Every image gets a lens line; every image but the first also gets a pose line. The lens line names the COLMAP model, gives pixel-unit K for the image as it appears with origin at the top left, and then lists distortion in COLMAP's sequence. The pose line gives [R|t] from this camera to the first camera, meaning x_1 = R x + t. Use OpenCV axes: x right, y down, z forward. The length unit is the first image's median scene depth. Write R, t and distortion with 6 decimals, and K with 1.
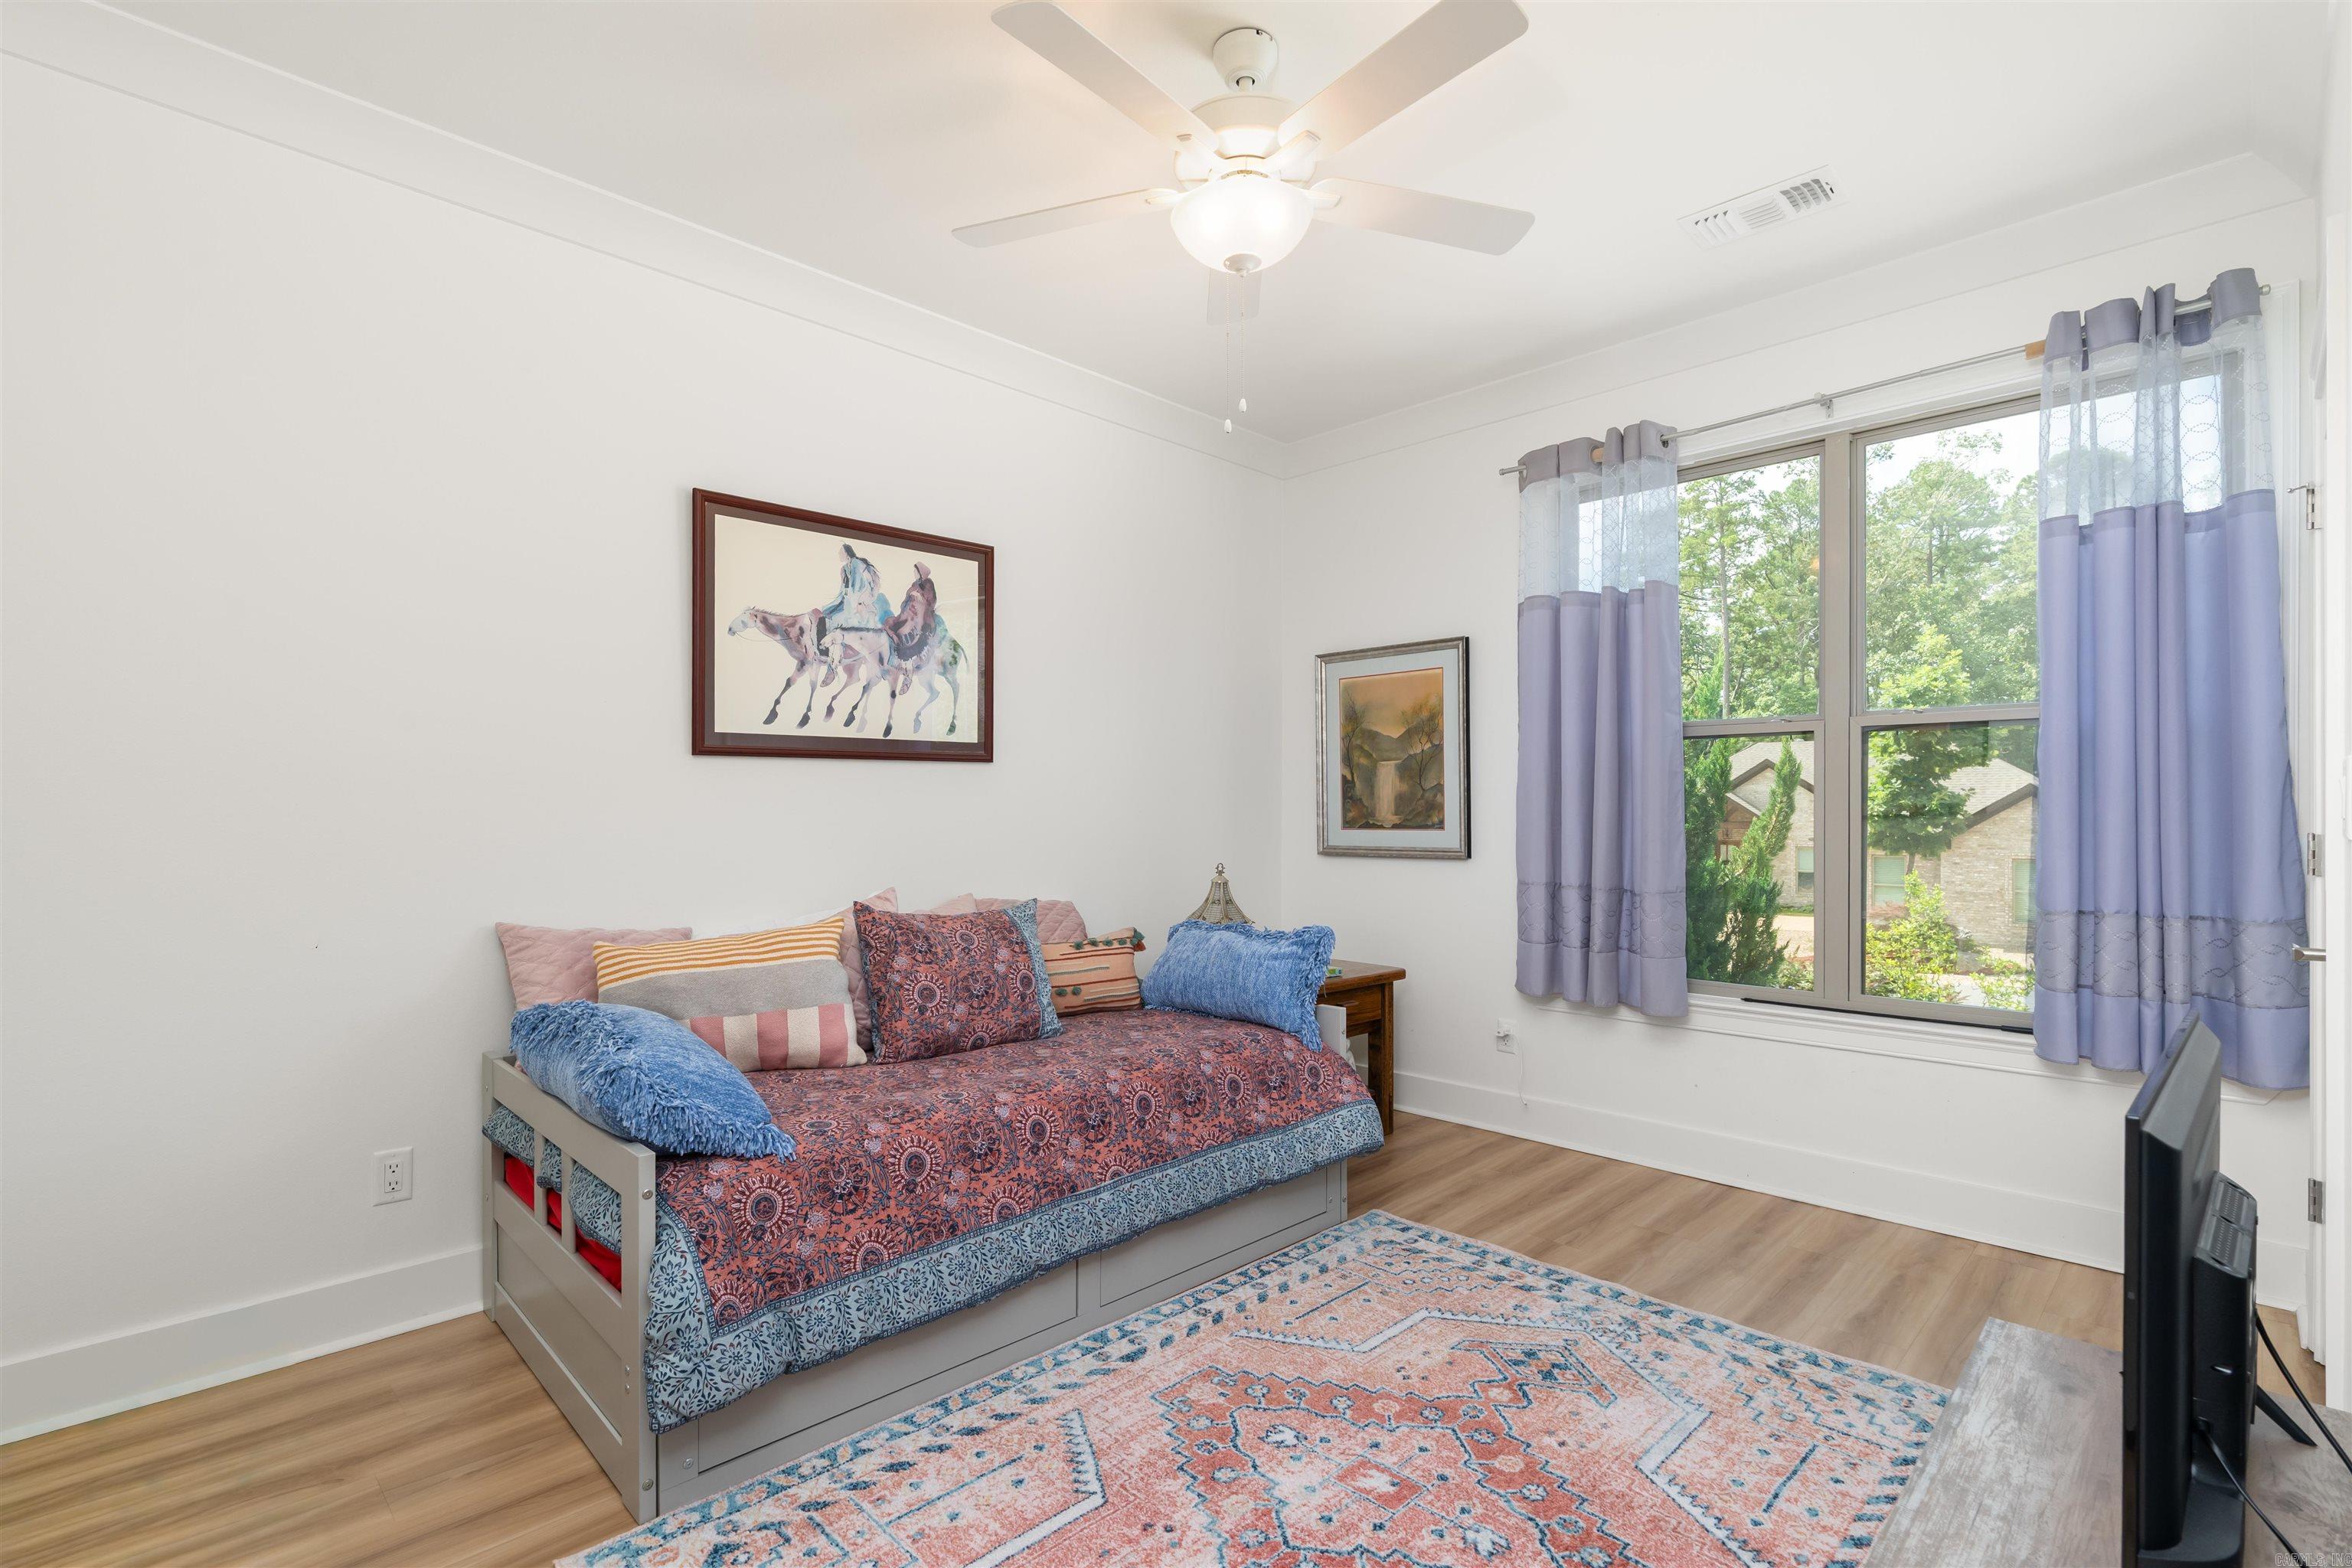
lens RADIAL K [[1091.6, 0, 1170.3], [0, 1091.6, 800.8], [0, 0, 1]] dist [-0.003573, 0.001807]
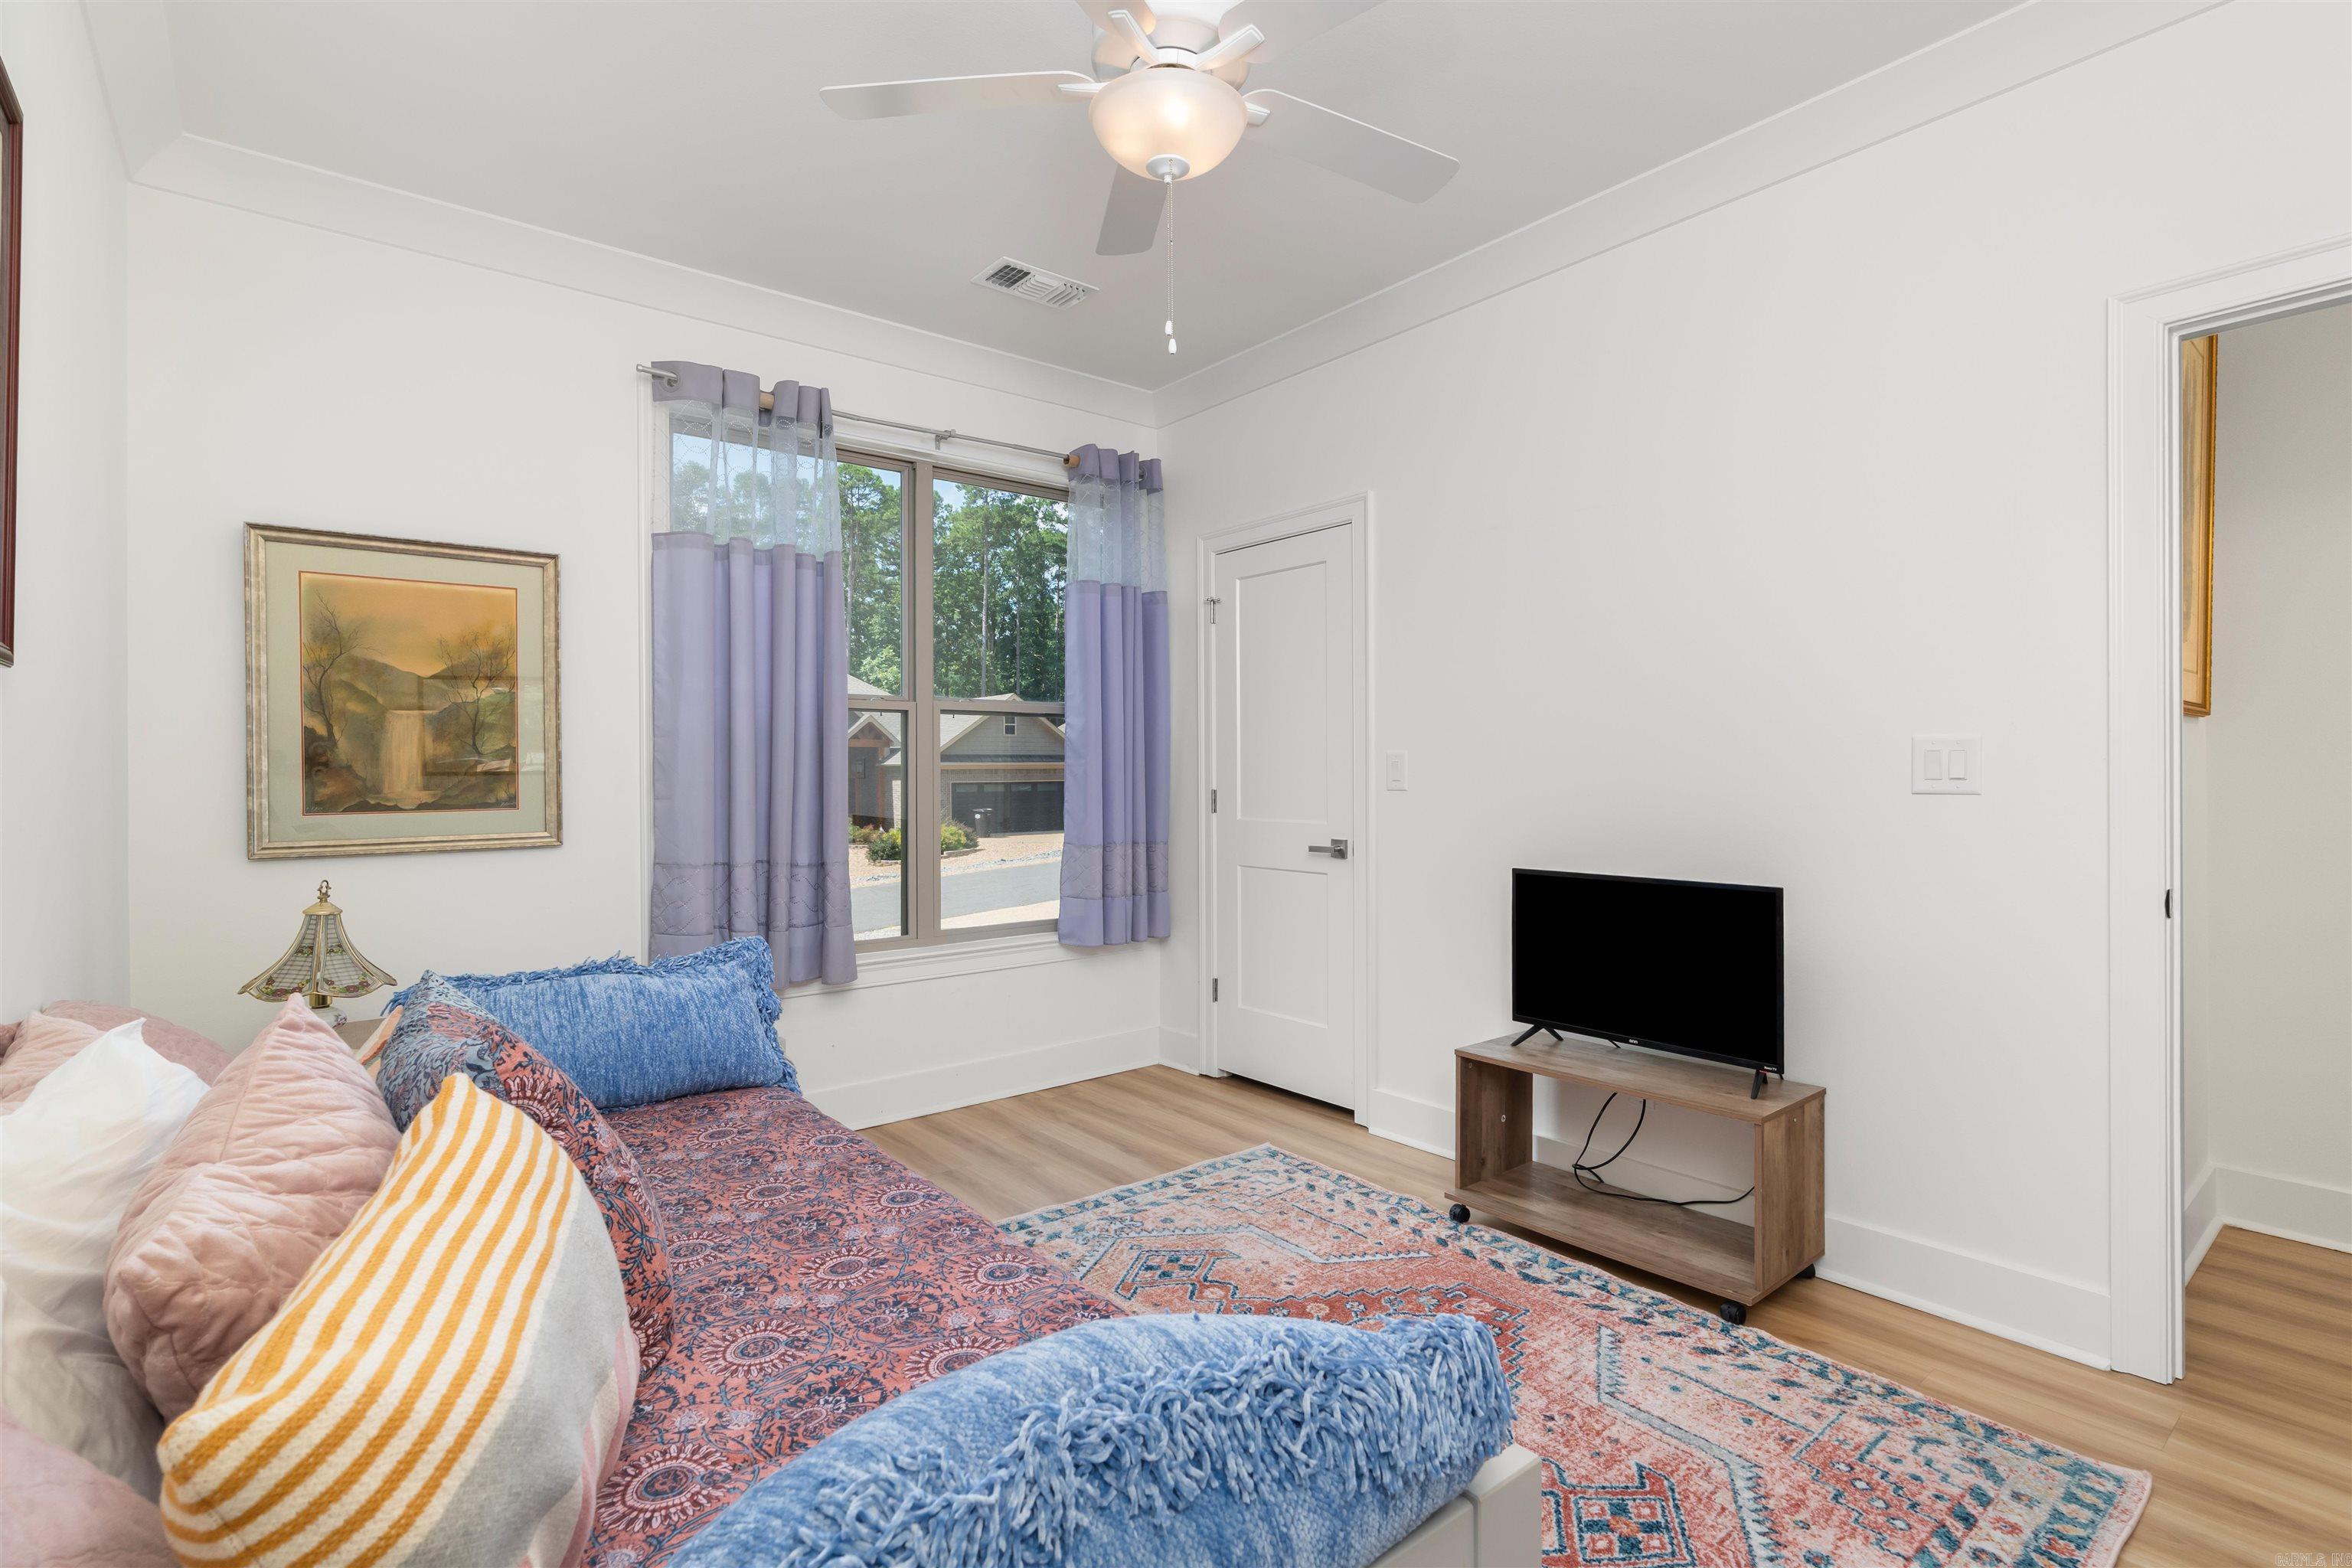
lens RADIAL K [[1091.6, 0, 1169.0], [0, 1091.6, 776.8], [0, 0, 1]] dist [-0.003573, 0.001807]
pose [[0.113993, -0.001245, 0.993481, -0.457529], [-0.001438, 0.999998, 0.001418, 0.003205], [-0.993481, -0.001590, 0.113991, 0.506655]]
